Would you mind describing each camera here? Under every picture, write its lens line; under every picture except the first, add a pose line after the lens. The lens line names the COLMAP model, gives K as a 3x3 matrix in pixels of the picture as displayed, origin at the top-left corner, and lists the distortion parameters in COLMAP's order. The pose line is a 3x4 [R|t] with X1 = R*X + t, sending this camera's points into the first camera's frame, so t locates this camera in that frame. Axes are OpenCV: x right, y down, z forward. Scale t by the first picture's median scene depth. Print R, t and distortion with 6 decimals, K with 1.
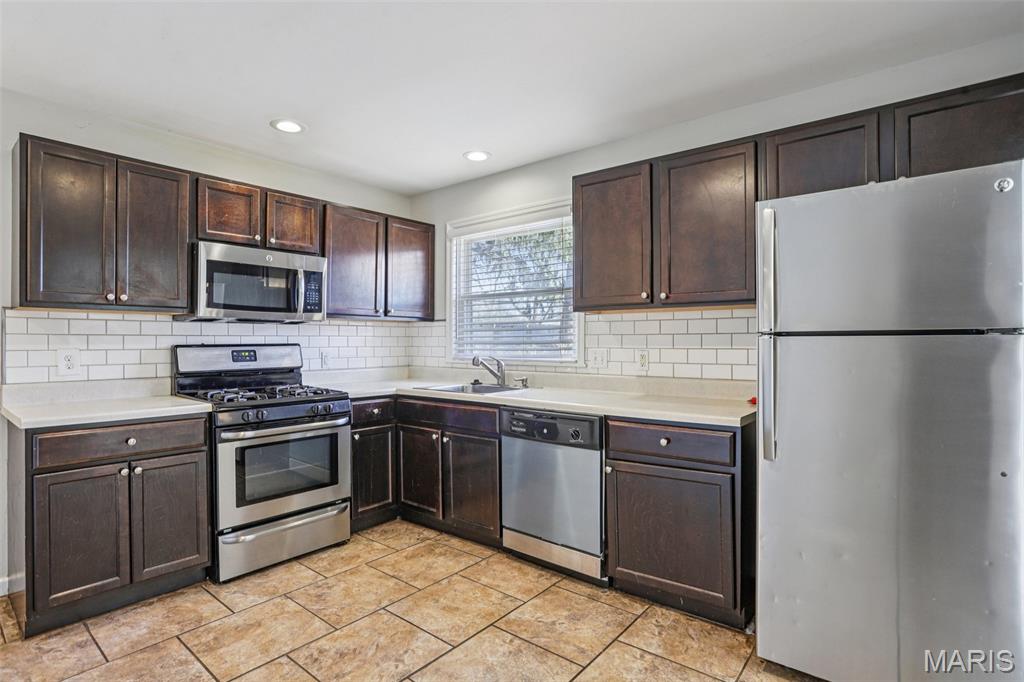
lens RADIAL K [[524.8, 0, 505.3], [0, 524.8, 340.6], [0, 0, 1]] dist [-0.067237, 0.028811]
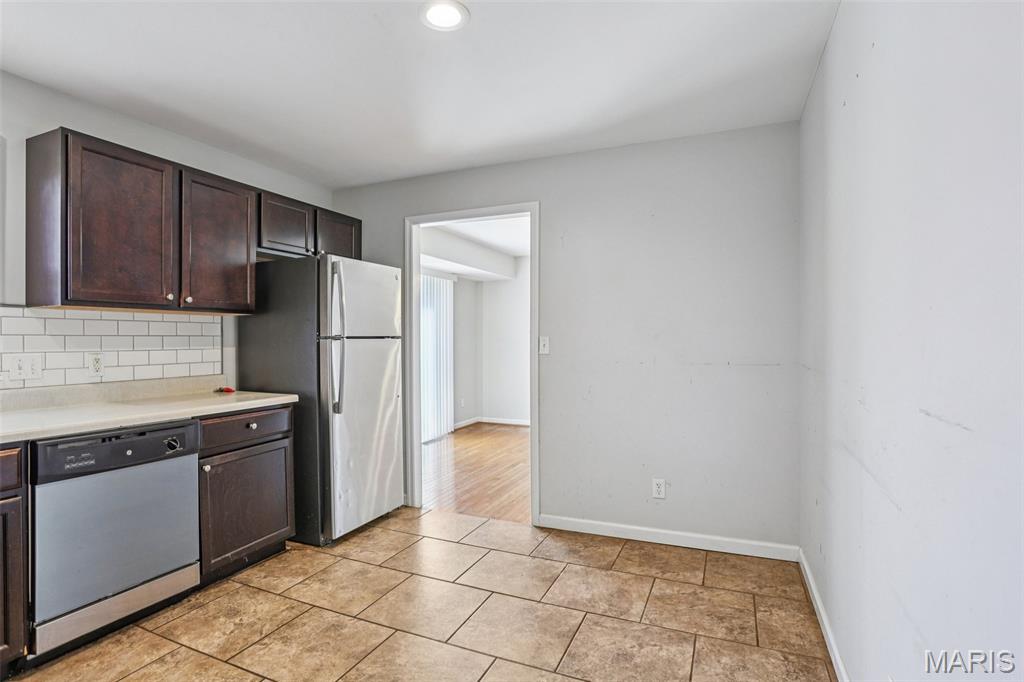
lens RADIAL K [[524.8, 0, 505.0], [0, 524.8, 341.4], [0, 0, 1]] dist [-0.067237, 0.028811]
pose [[-0.290685, 0.002782, 0.956815, -0.920190], [0.004289, 0.999990, -0.001605, 0.003135], [-0.956809, 0.003637, -0.290694, 0.725372]]
